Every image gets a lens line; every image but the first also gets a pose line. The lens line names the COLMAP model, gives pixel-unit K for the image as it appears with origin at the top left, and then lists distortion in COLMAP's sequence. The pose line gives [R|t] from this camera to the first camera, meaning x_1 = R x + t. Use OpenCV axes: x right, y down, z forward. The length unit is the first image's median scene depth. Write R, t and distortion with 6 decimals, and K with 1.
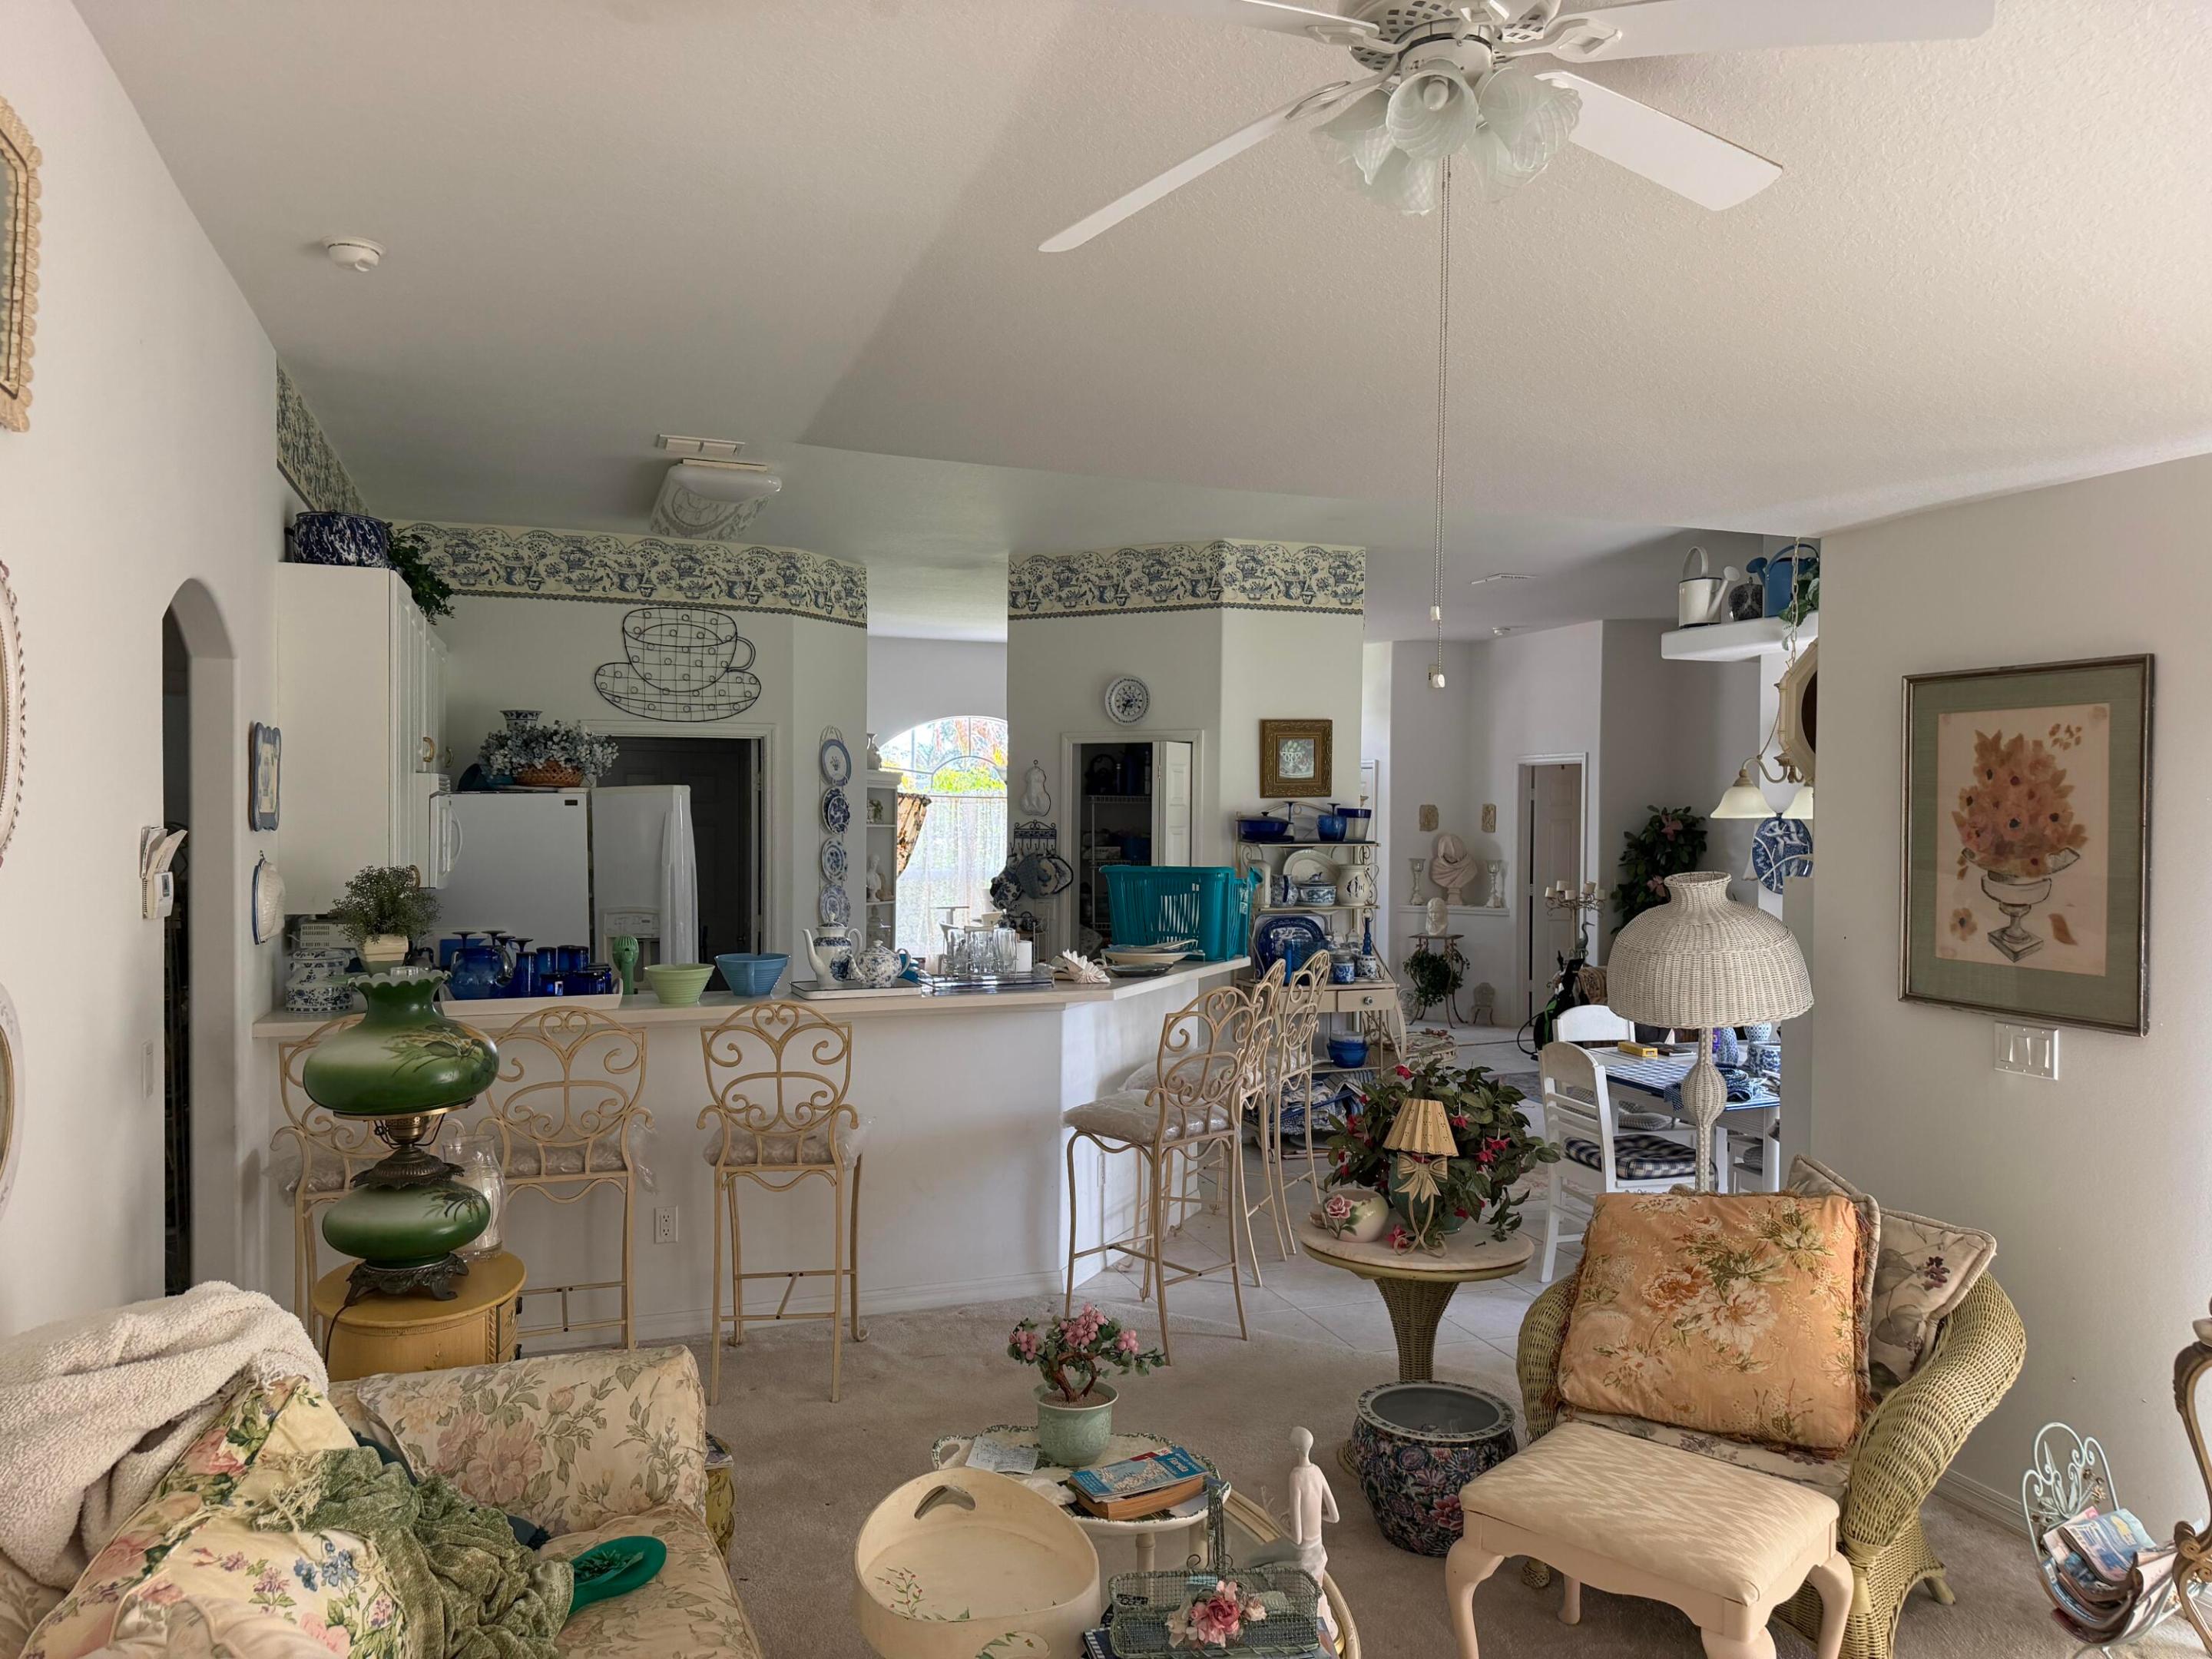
lens RADIAL K [[1501.0, 0, 1106.0], [0, 1501.0, 829.5], [0, 0, 1]] dist [0.003781, 0.000444]
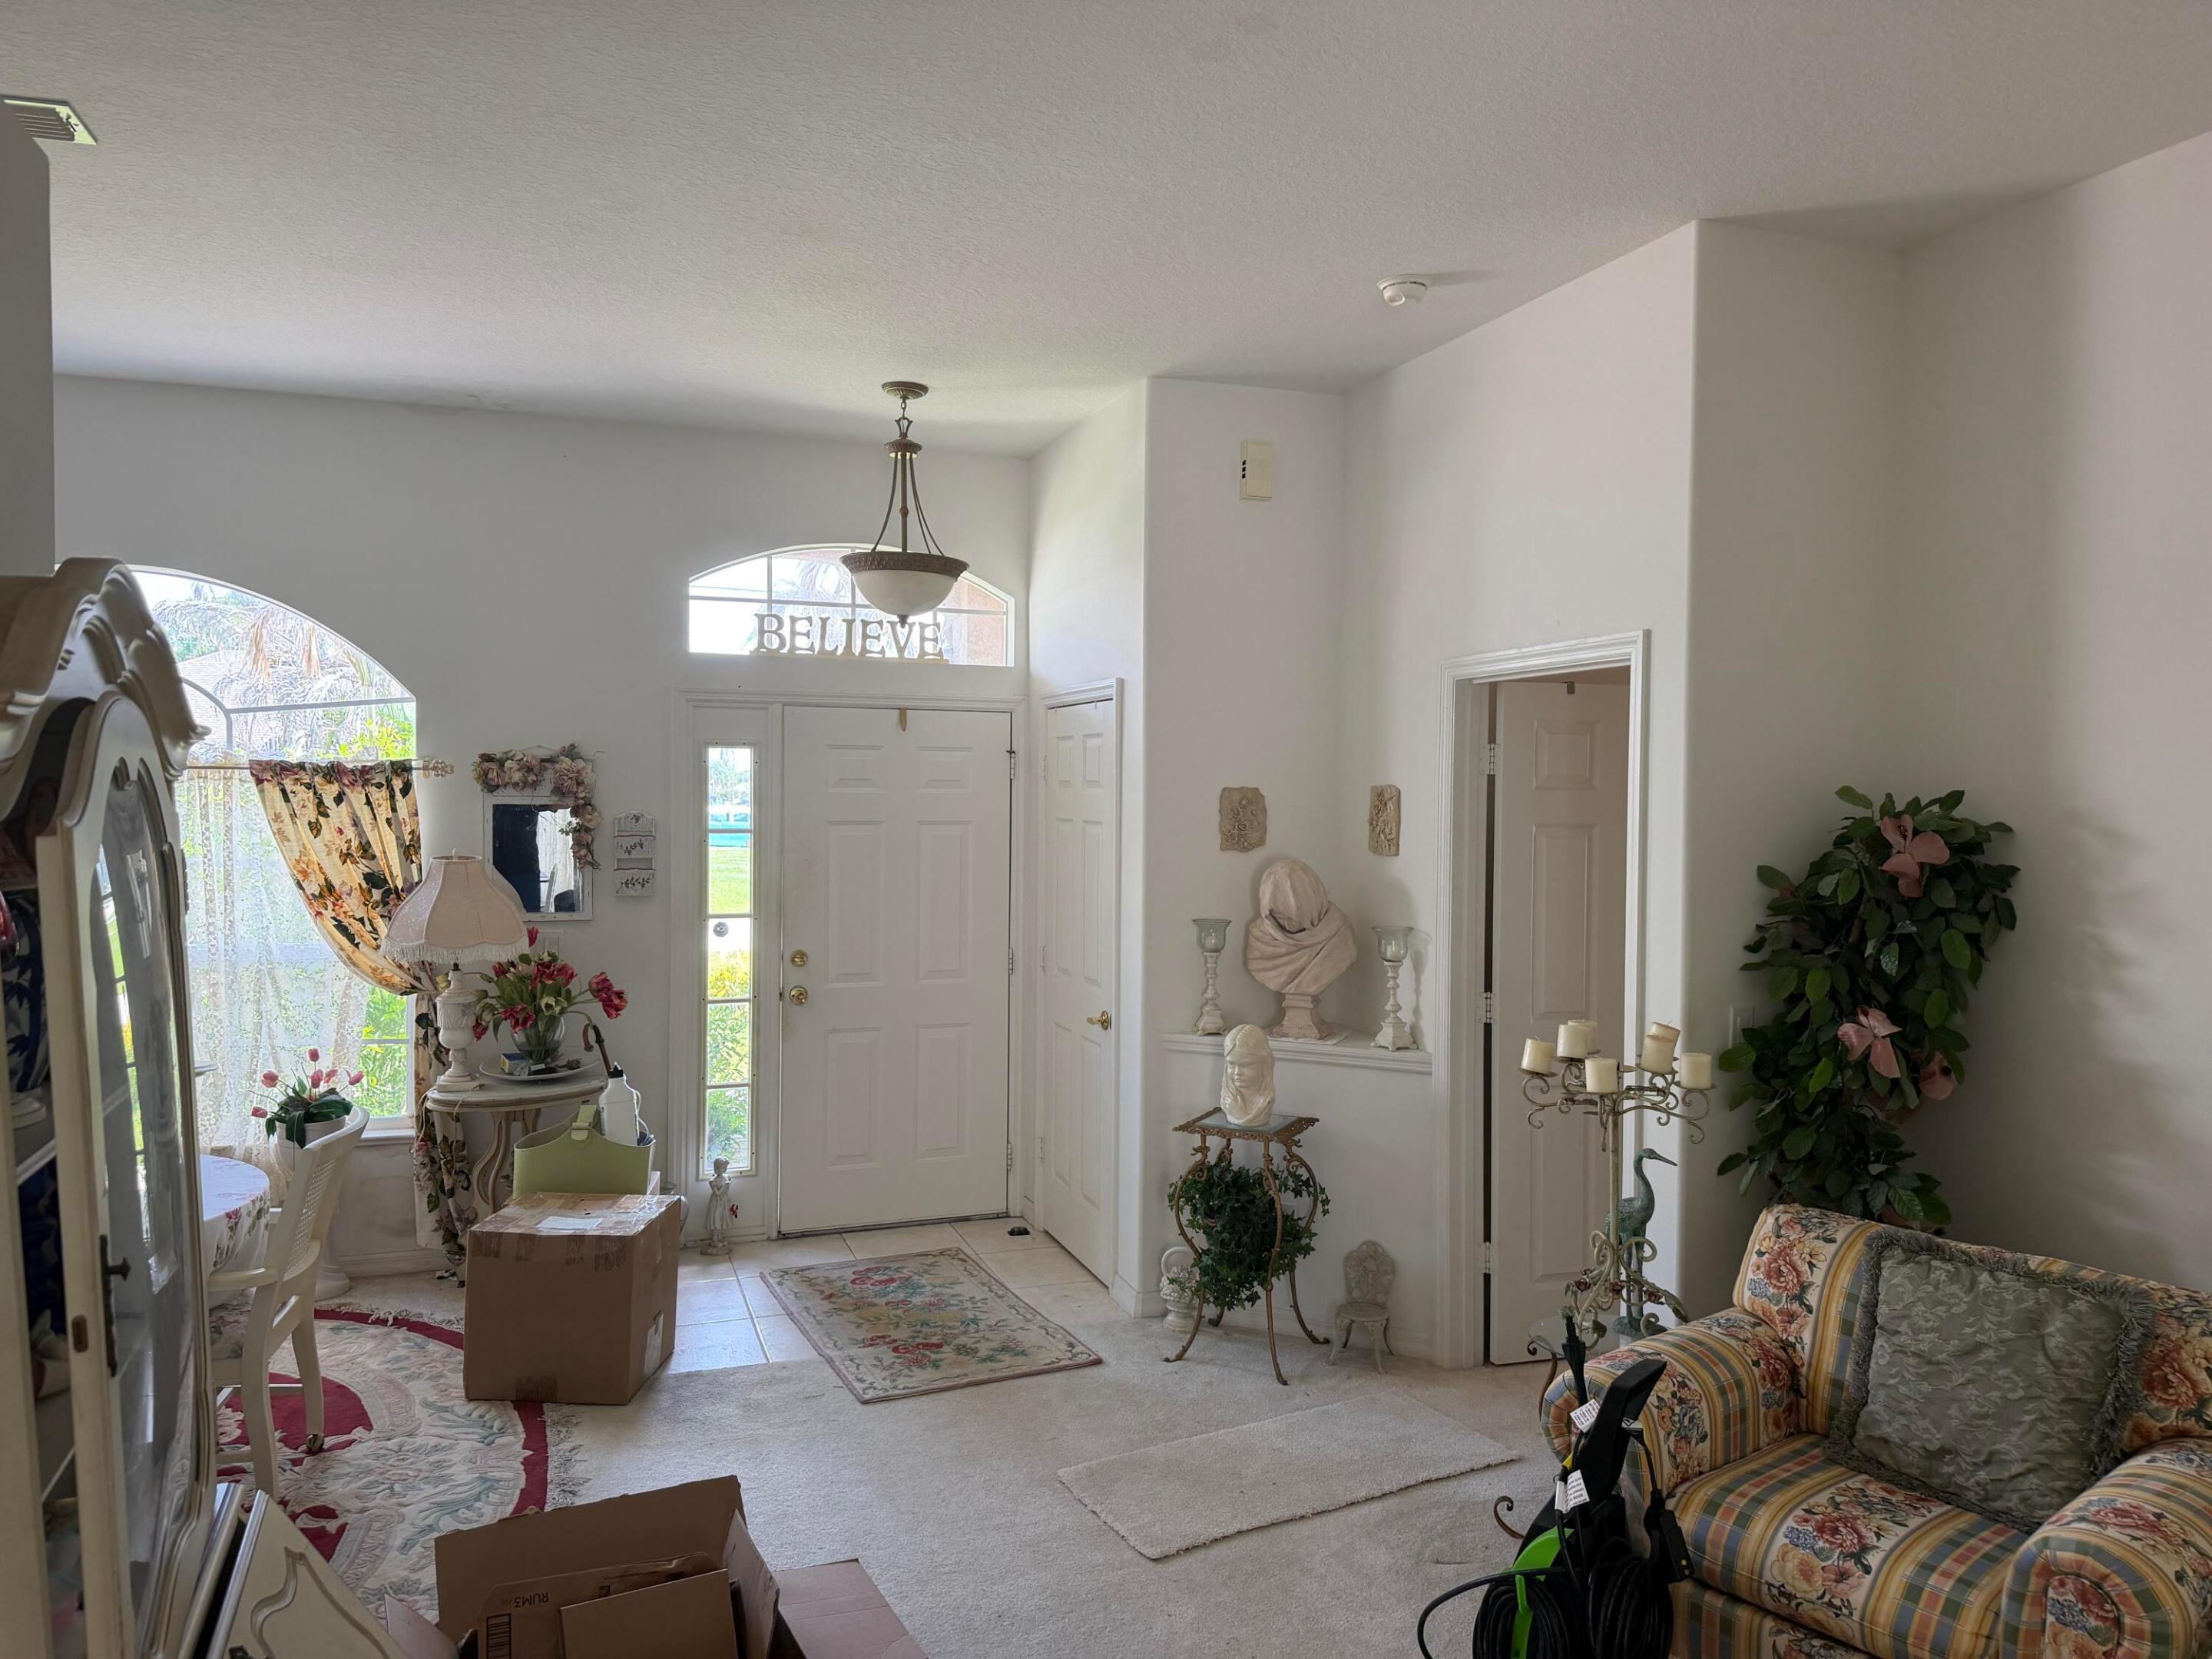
lens RADIAL K [[1574.8, 0, 1106.0], [0, 1574.8, 829.5], [0, 0, 1]] dist [-0.002210, -0.000793]
pose [[0.999762, 0.000638, 0.021808, 0.177264], [-0.000813, 0.999968, 0.007995, -0.008613], [-0.021802, -0.008010, 0.999730, 0.601346]]
